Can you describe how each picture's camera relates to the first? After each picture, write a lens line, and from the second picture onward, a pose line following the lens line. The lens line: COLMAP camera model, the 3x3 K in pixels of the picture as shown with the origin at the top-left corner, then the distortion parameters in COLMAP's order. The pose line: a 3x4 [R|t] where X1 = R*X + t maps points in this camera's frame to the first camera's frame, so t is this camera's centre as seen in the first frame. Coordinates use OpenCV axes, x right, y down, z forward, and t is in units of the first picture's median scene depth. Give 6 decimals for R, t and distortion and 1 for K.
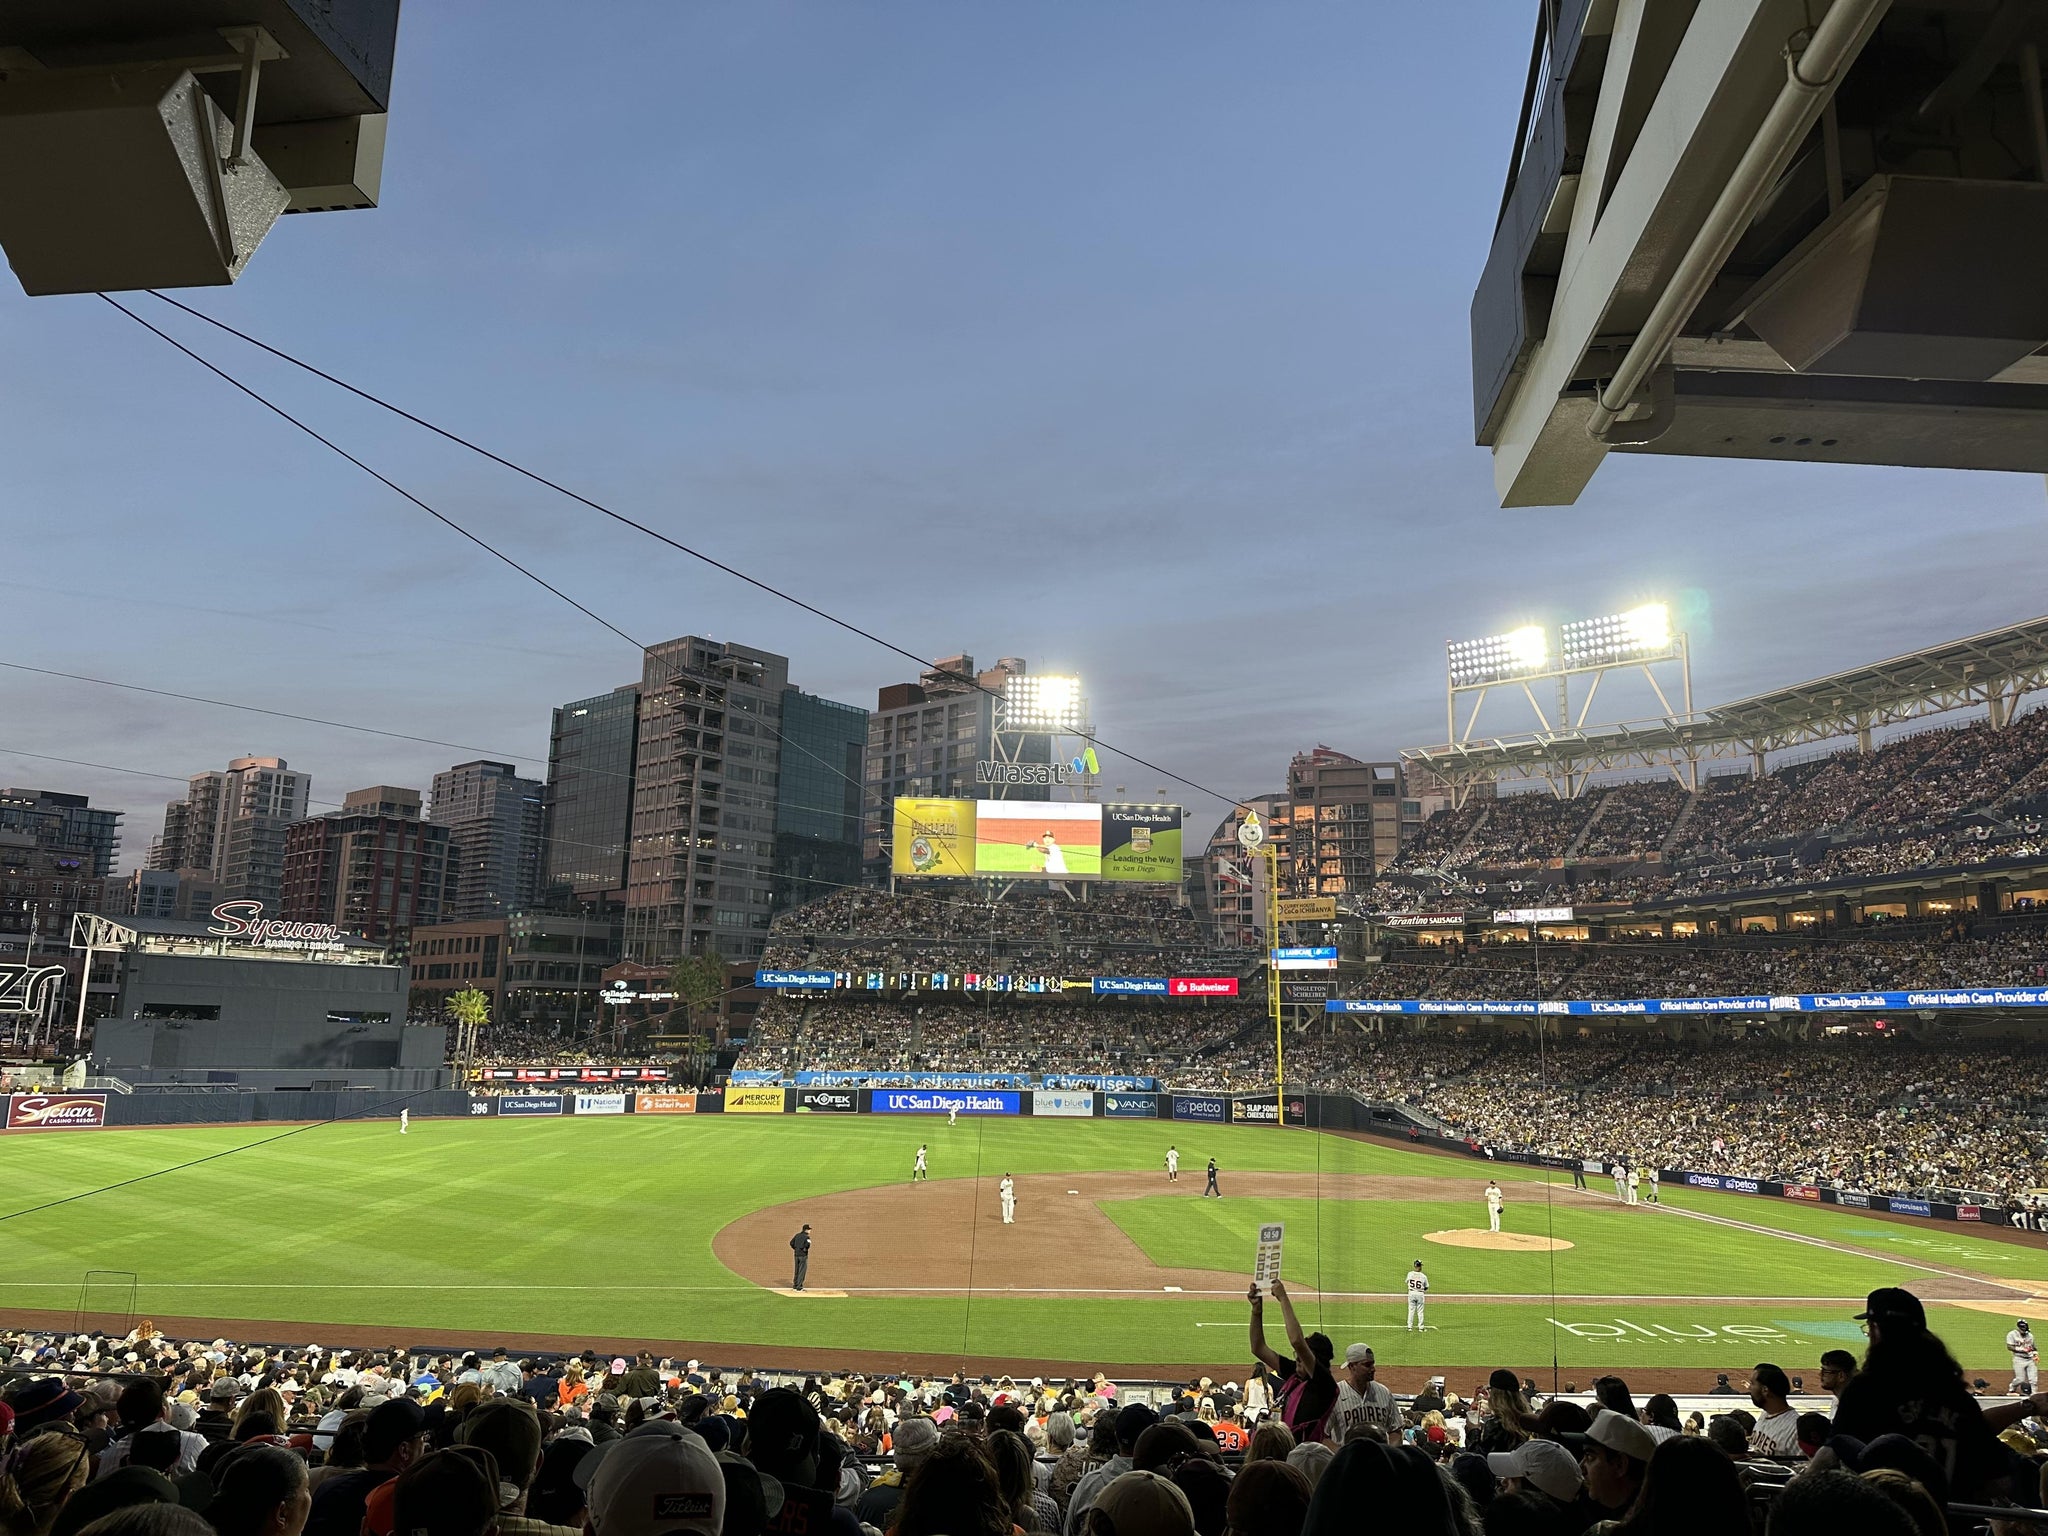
lens RADIAL K [[1430.8, 0, 1036.9], [0, 1430.8, 782.4], [0, 0, 1]] dist [0.093527, -0.112797]
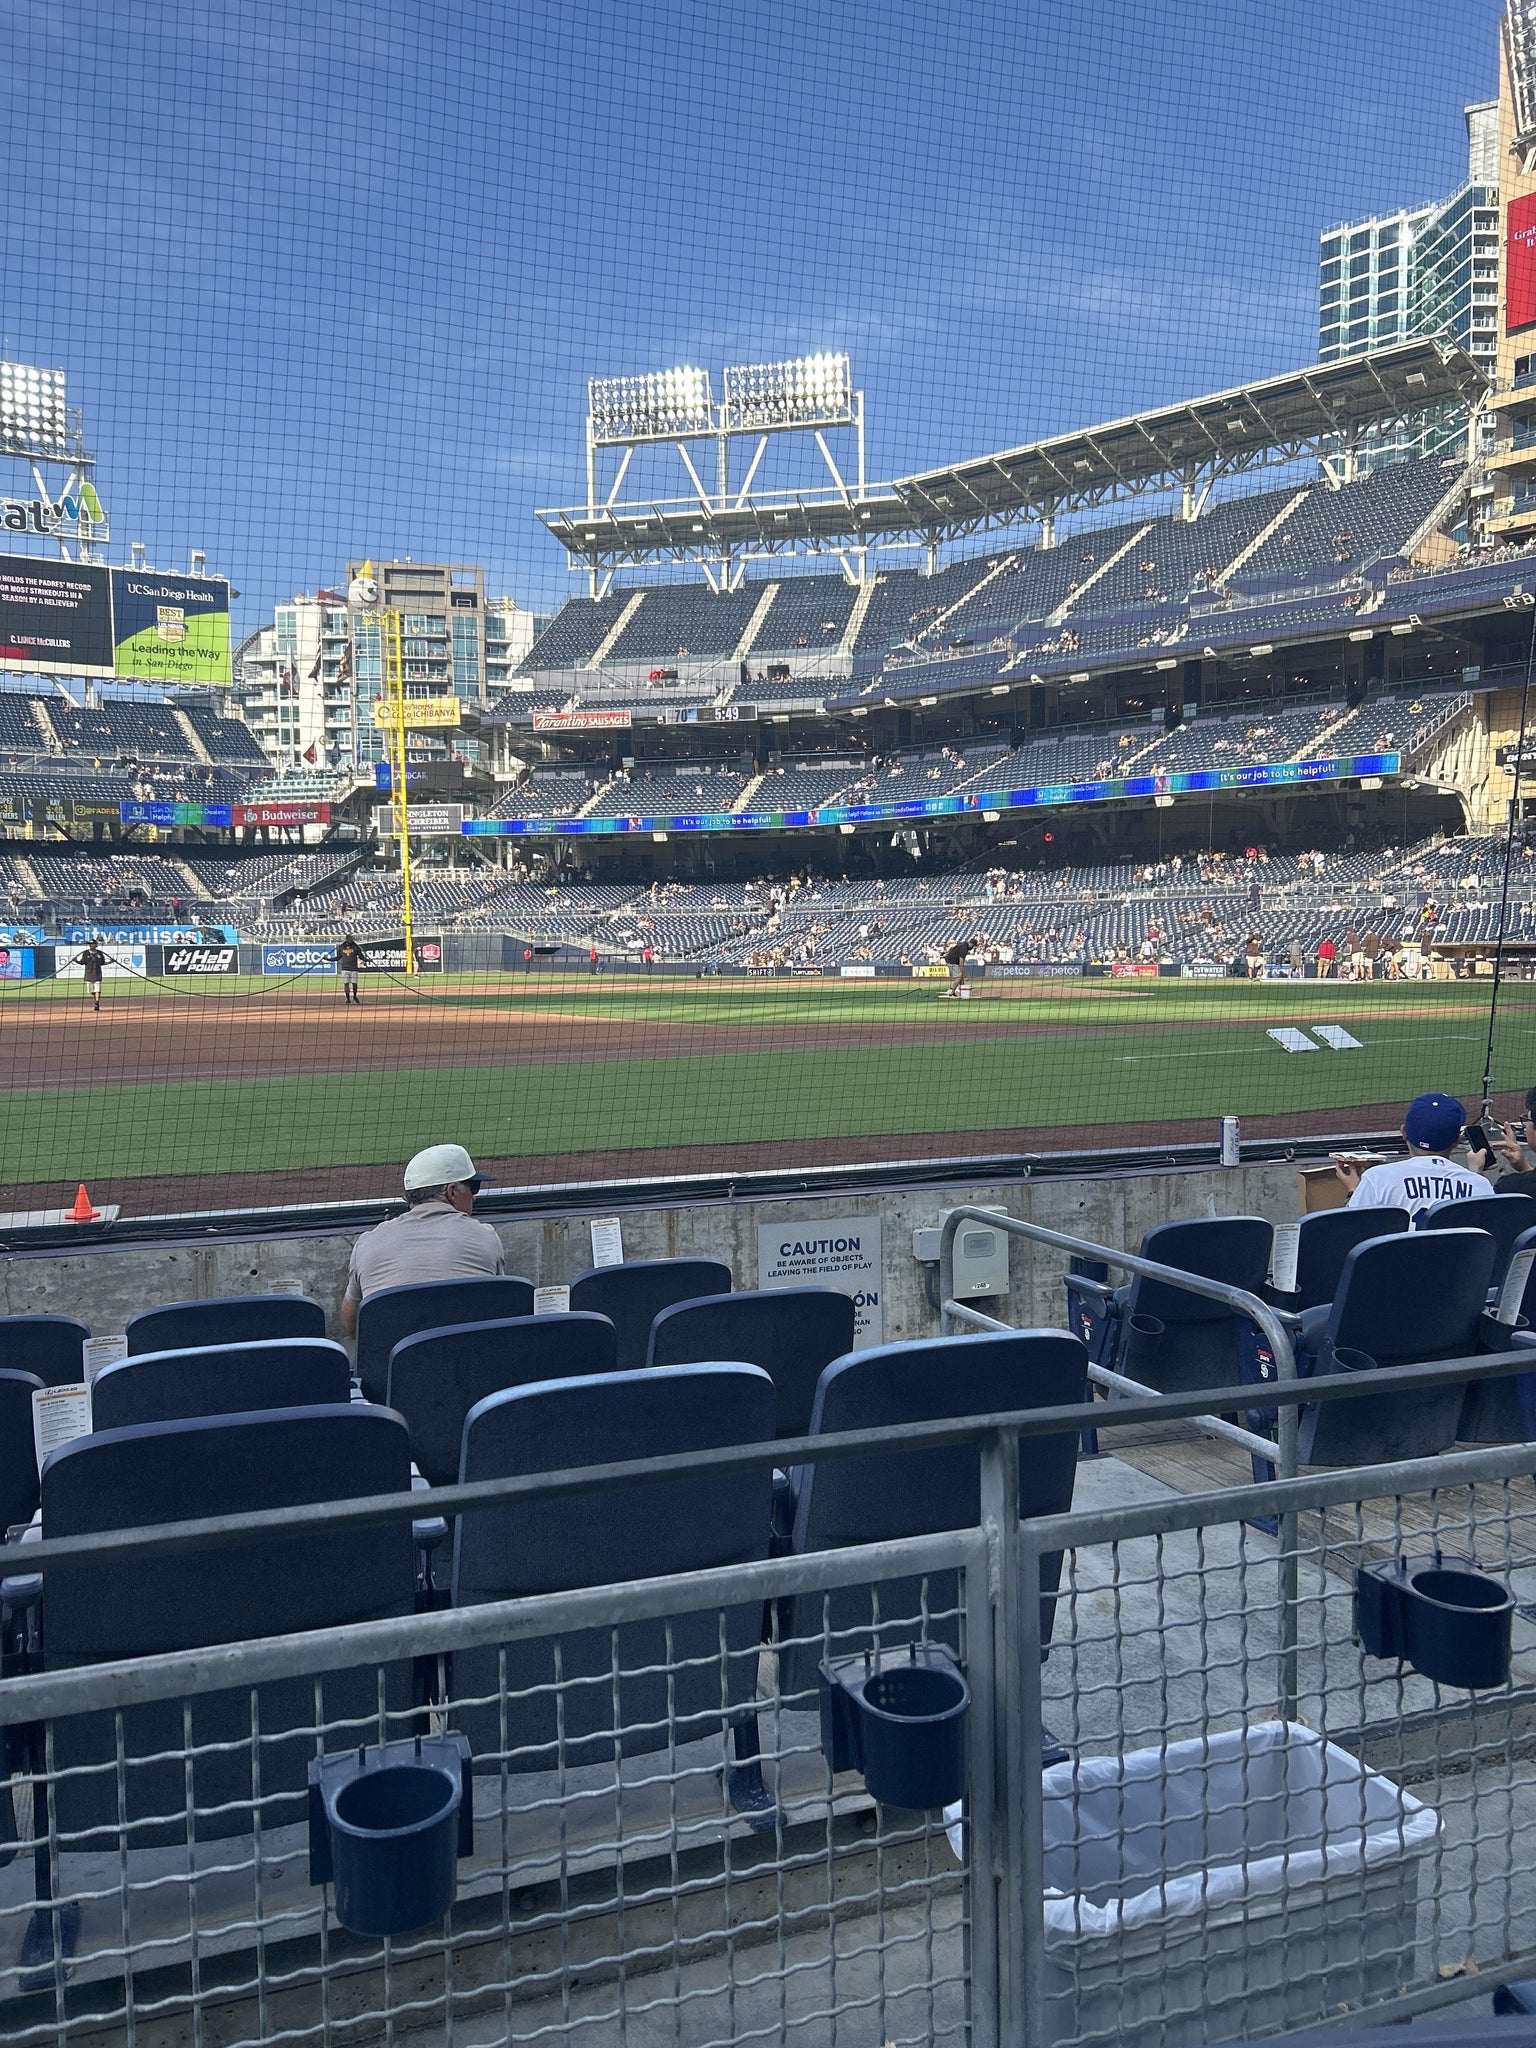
lens RADIAL K [[1552.5, 0, 780.2], [0, 1552.5, 1037.2], [0, 0, 1]] dist [0.045043, -0.053879]
pose [[0.880751, -0.055314, 0.470338, -0.047606], [-0.056852, 0.973624, 0.220964, 0.061682], [-0.470155, -0.221354, 0.854375, 0.145478]]
